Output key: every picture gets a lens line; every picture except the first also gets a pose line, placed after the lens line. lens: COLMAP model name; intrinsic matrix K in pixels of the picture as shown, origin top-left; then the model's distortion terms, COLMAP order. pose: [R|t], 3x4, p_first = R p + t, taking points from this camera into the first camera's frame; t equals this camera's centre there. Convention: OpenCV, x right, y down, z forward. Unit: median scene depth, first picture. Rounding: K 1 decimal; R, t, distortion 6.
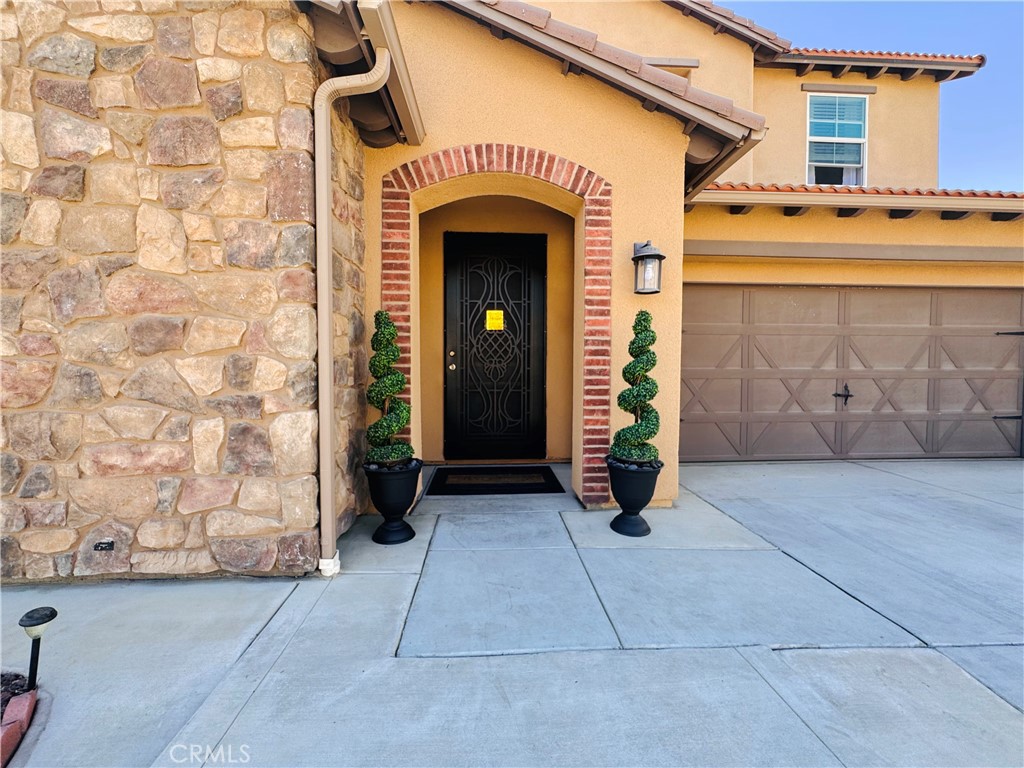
lens RADIAL K [[408.5, 0, 510.3], [0, 408.5, 381.4], [0, 0, 1]] dist [-0.001888, -0.000189]
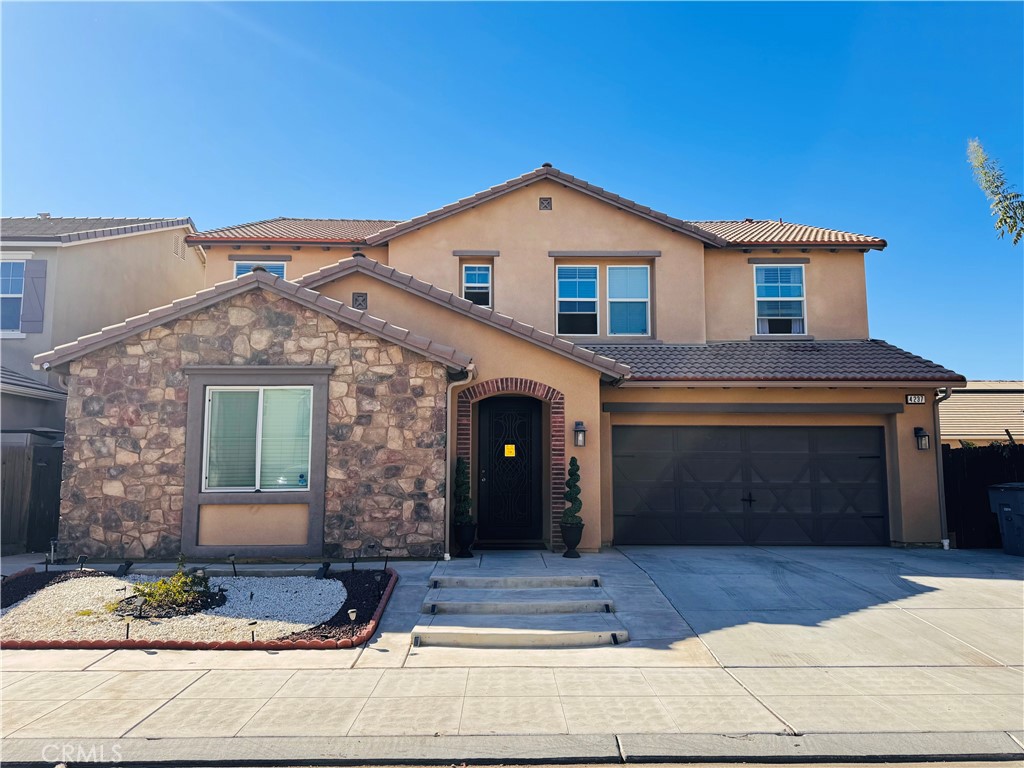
lens RADIAL K [[720.5, 0, 515.2], [0, 720.5, 384.0], [0, 0, 1]] dist [0.086387, -0.001157]
pose [[0.999307, -0.006508, -0.036641, 0.197128], [0.000701, 0.987708, -0.156312, 0.077112], [0.037208, 0.156178, 0.987028, -4.088812]]
